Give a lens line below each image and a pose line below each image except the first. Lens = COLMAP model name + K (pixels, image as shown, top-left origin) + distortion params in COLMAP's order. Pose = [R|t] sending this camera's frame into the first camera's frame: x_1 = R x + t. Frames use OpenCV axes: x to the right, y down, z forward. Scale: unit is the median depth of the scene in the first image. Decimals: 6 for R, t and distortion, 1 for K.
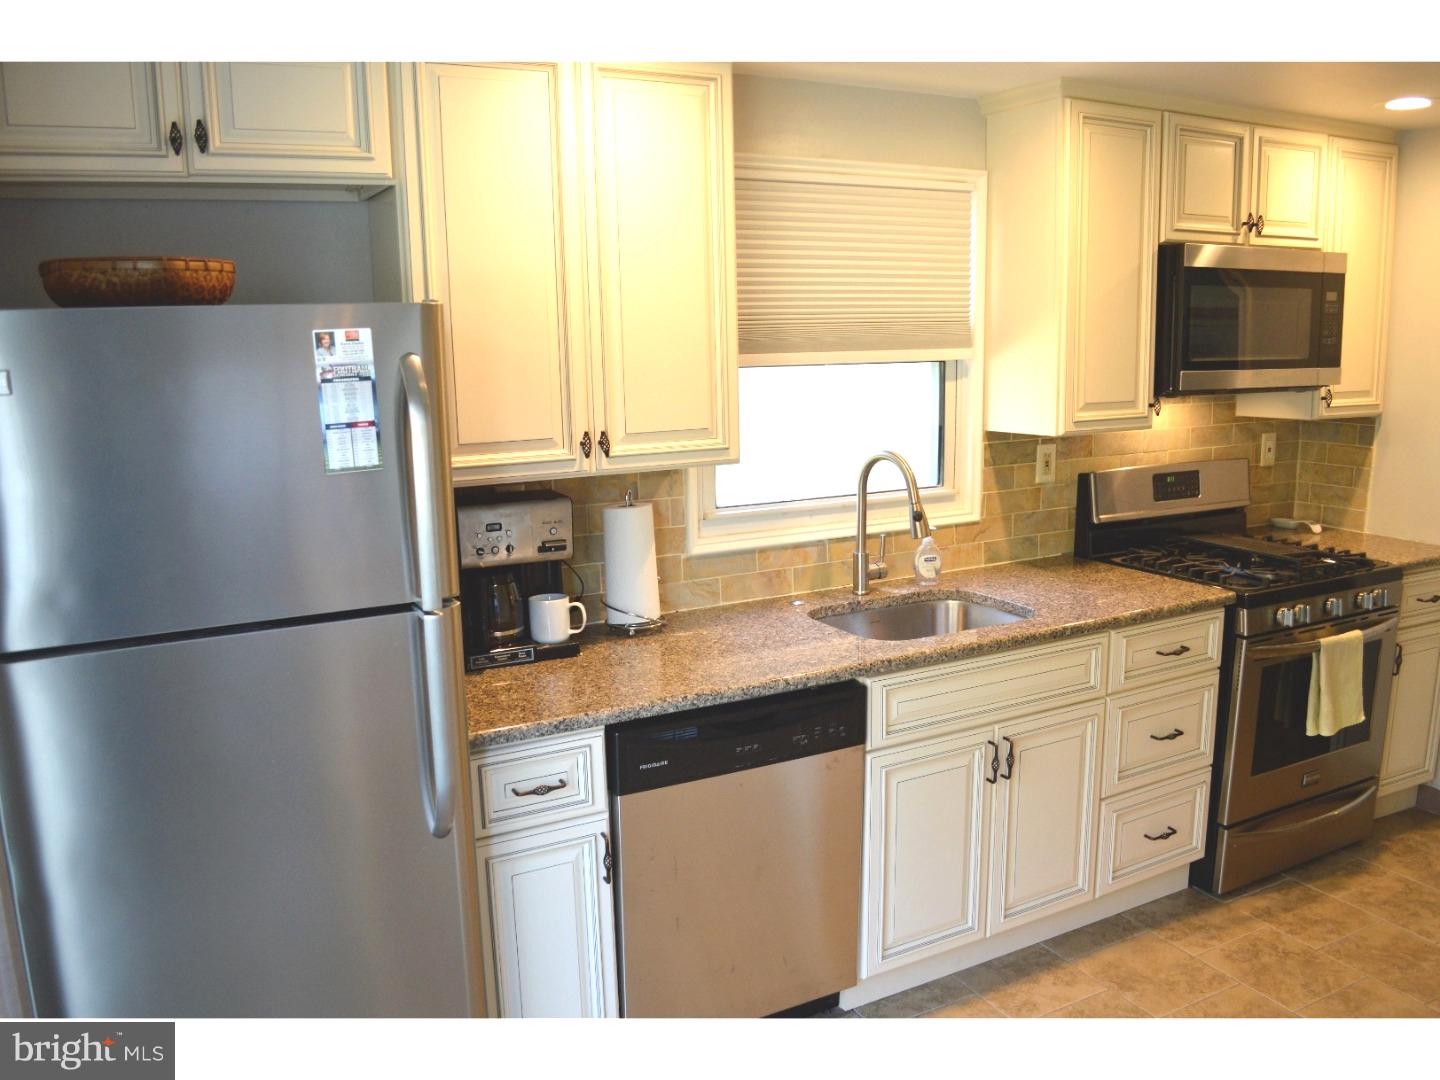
lens RADIAL K [[1157.1, 0, 723.7], [0, 1157.1, 561.4], [0, 0, 1]] dist [-0.082098, 0.007444]
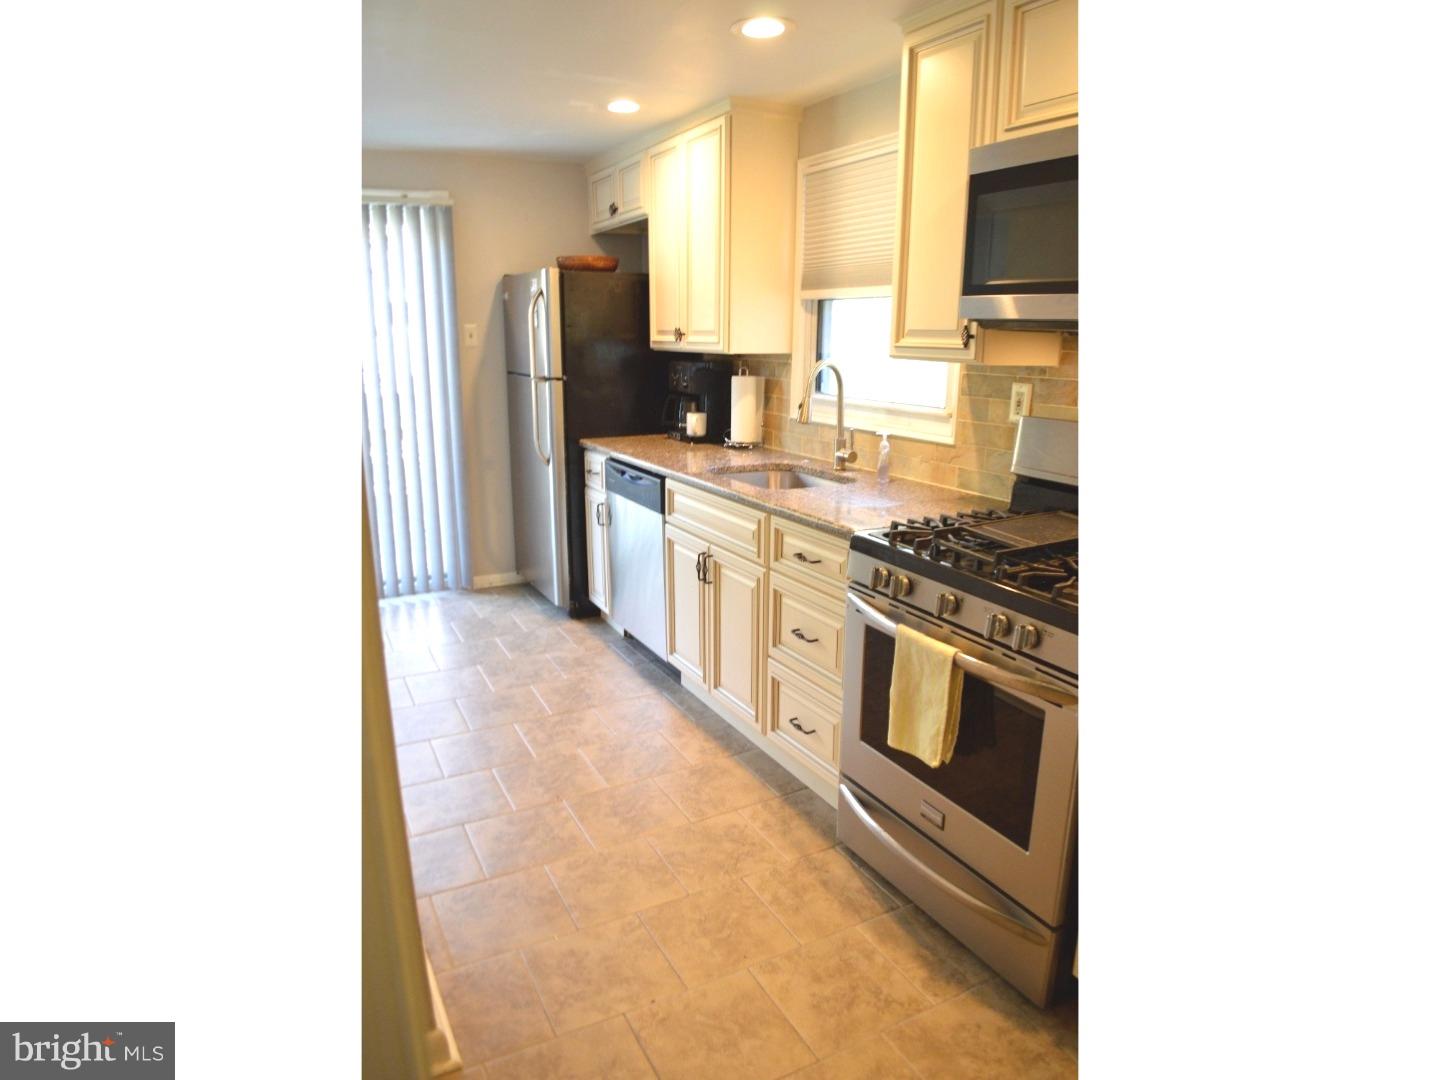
lens RADIAL K [[867.1, 0, 732.2], [0, 867.1, 554.8], [0, 0, 1]] dist [-0.080771, 0.000145]
pose [[0.000997, 0.269809, -0.962913, 1.394821], [-0.197720, 0.943958, 0.264293, -0.149704], [0.980258, 0.190123, 0.054288, 1.049948]]
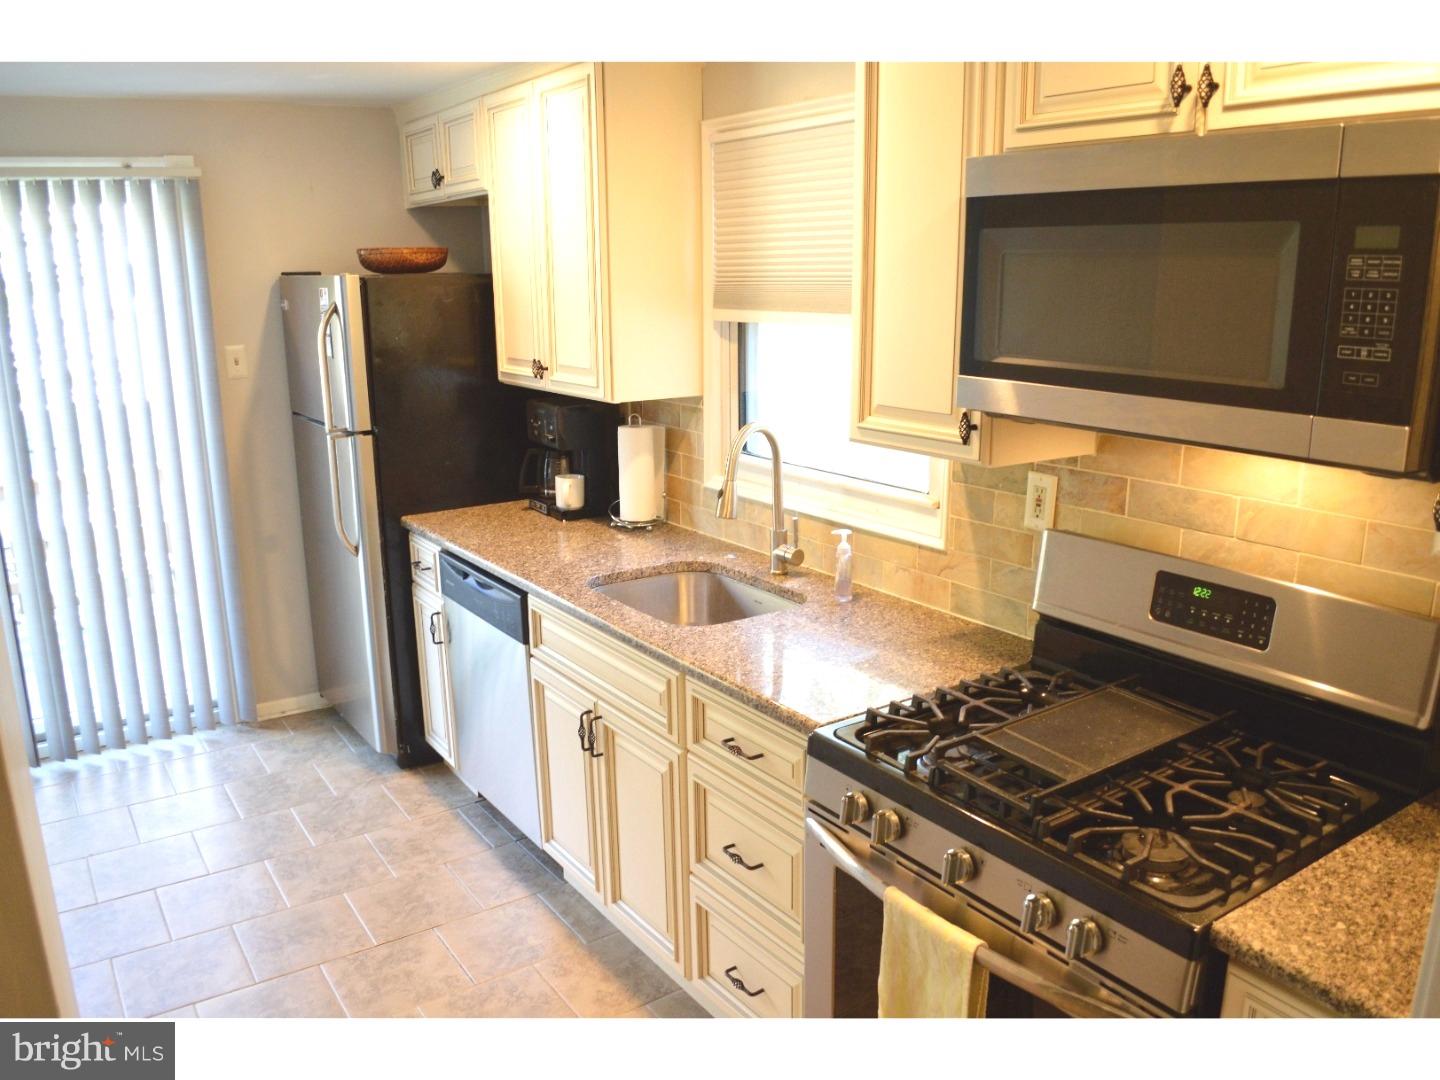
lens RADIAL K [[1157.1, 0, 723.7], [0, 1157.1, 561.4], [0, 0, 1]] dist [-0.082098, 0.007444]
pose [[0.094101, 0.265859, -0.959408, 1.263596], [-0.179872, 0.952365, 0.246265, -0.254488], [0.979179, 0.149397, 0.137439, 1.029996]]
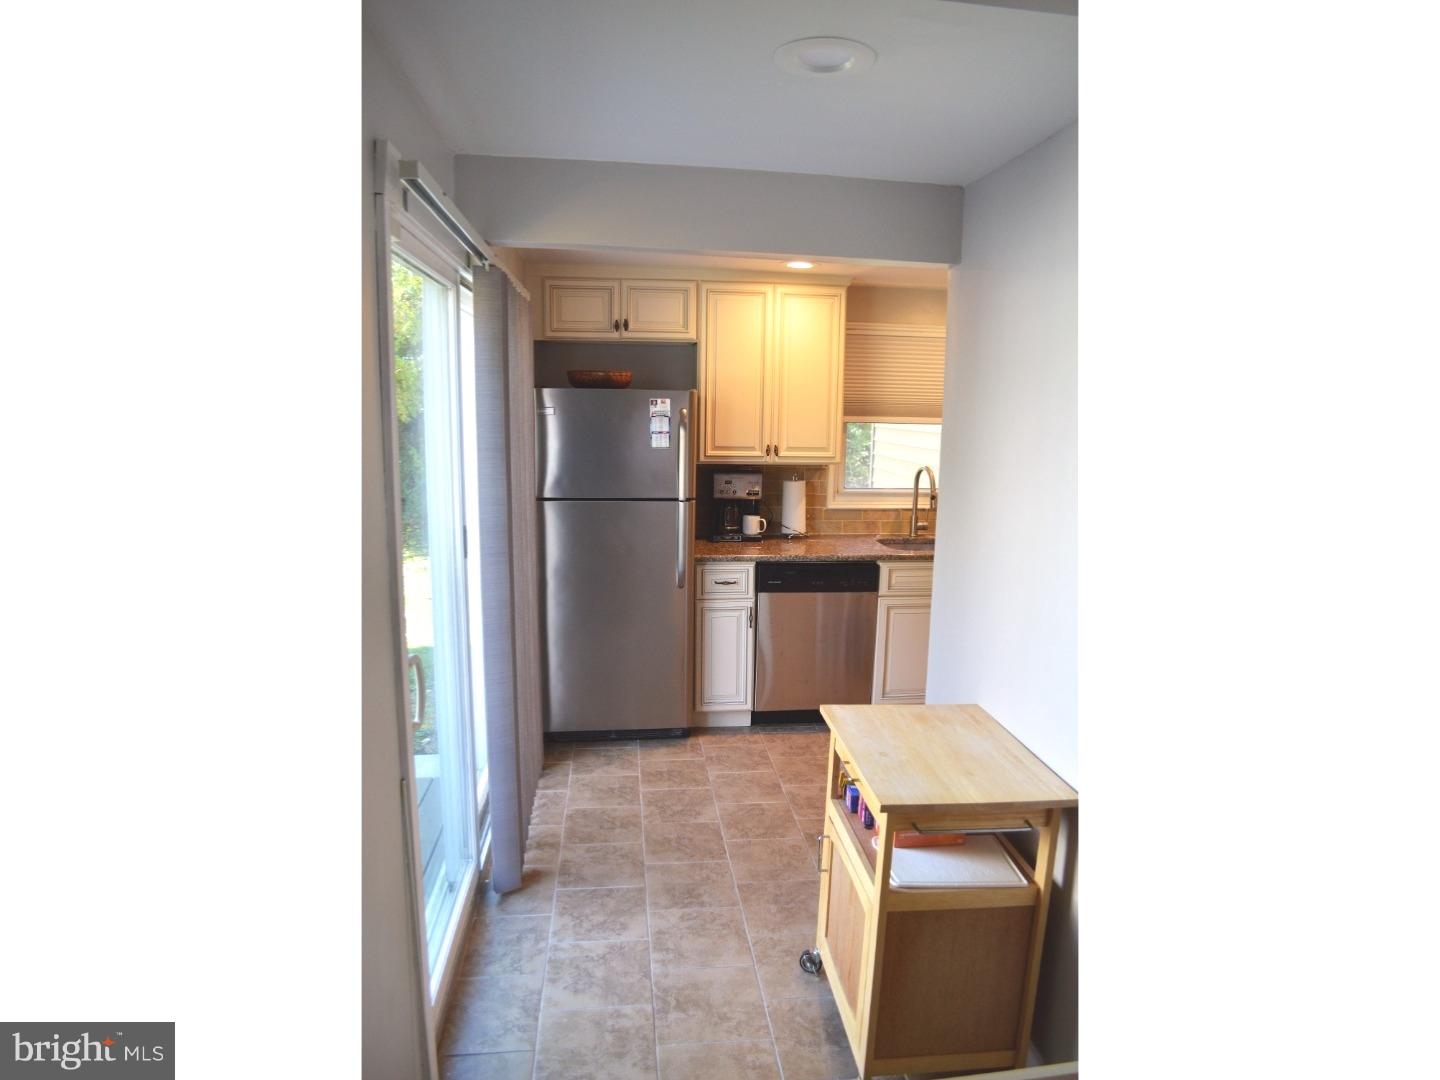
lens RADIAL K [[867.1, 0, 732.2], [0, 867.1, 554.8], [0, 0, 1]] dist [-0.080771, 0.000145]
pose [[0.936840, 0.097894, -0.335780, 0.416110], [-0.103551, 0.994624, 0.001064, 0.114180], [0.334079, 0.033774, 0.941940, -0.672221]]
